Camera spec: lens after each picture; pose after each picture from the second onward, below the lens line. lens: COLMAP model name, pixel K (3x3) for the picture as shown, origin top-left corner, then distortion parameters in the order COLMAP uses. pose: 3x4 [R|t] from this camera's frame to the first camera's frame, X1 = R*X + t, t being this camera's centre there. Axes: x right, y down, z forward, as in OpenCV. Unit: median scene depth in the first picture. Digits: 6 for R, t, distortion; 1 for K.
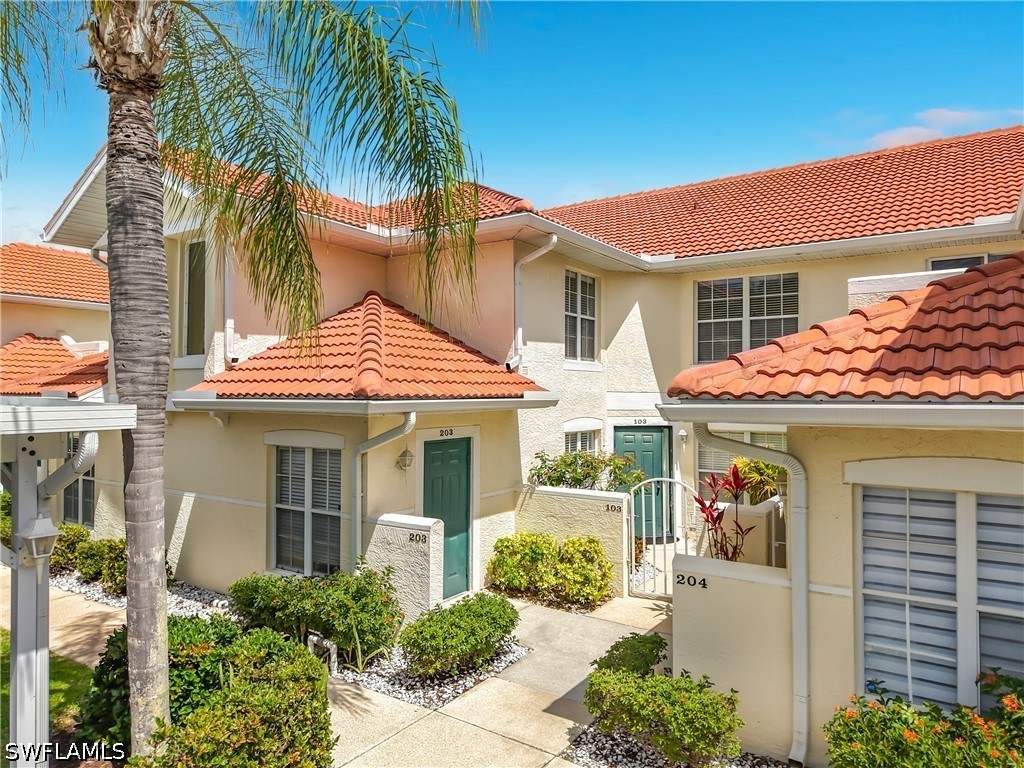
lens RADIAL K [[691.7, 0, 512.0], [0, 691.7, 384.0], [0, 0, 1]] dist [0.073334, -0.097306]
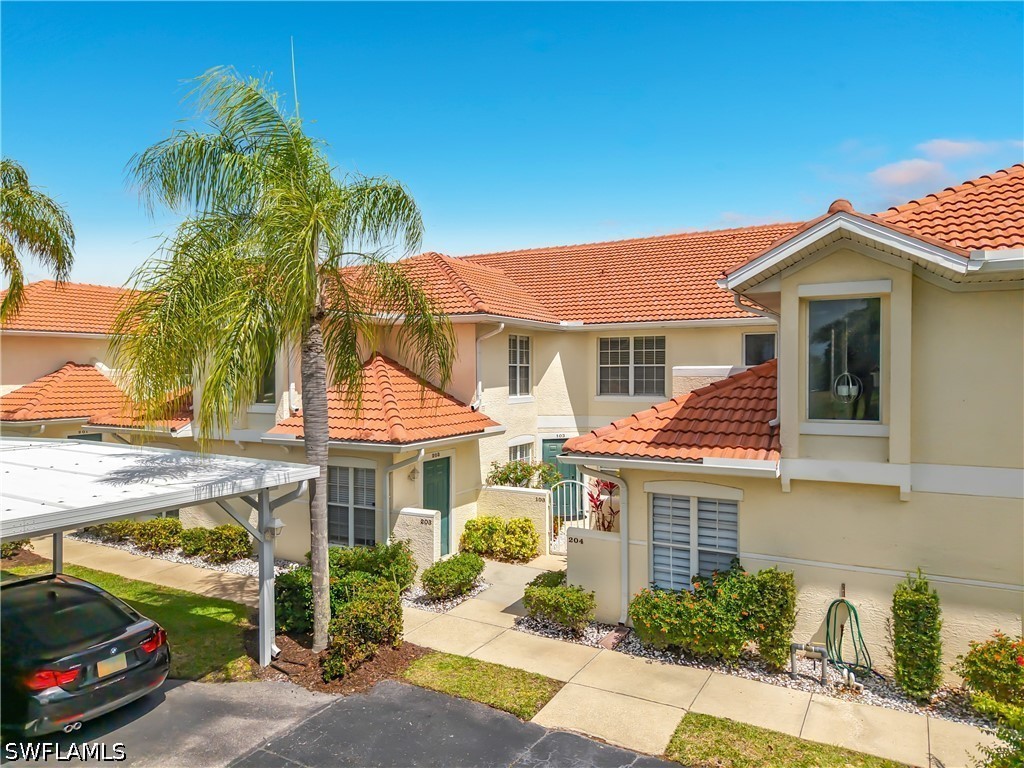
lens RADIAL K [[691.7, 0, 512.0], [0, 691.7, 384.0], [0, 0, 1]] dist [0.073334, -0.097306]
pose [[0.995917, -0.006458, 0.090046, -0.063986], [0.003492, 0.999447, 0.033064, -0.147608], [-0.090210, -0.032614, 0.995389, -0.603739]]
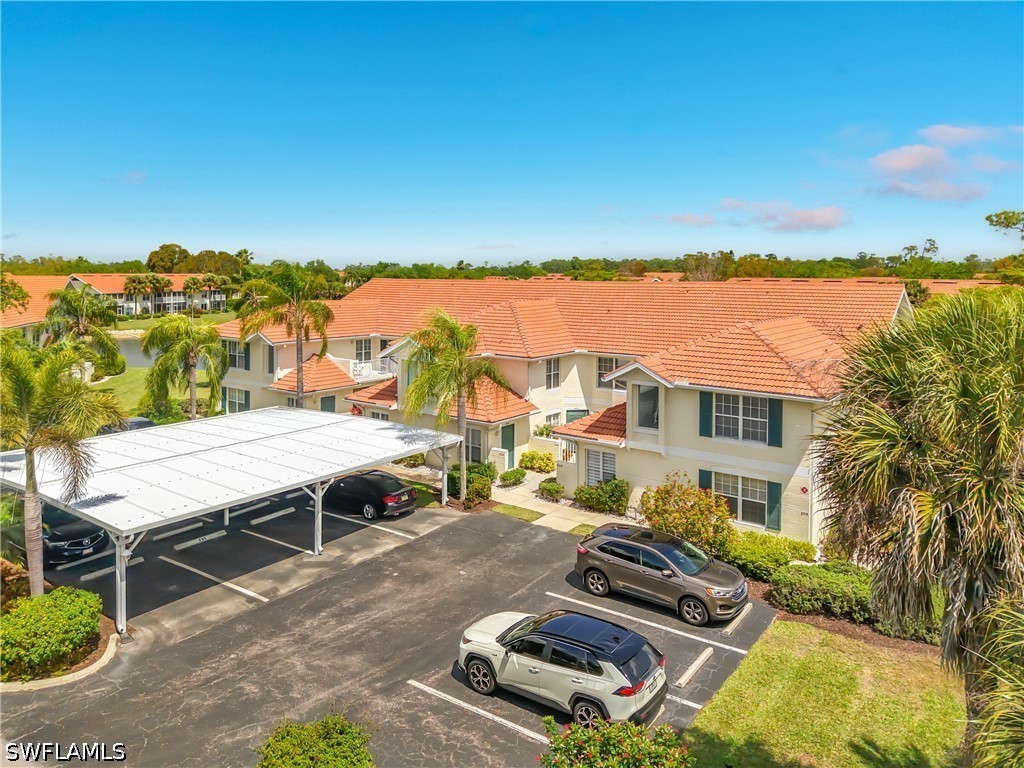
lens RADIAL K [[726.7, 0, 509.7], [0, 726.7, 342.8], [0, 0, 1]] dist [0.082135, 0.000085]
pose [[0.998570, 0.006065, -0.053120, 0.111128], [-0.000257, 0.994078, 0.108666, -0.749714], [0.053465, -0.108497, 0.992658, -2.654348]]
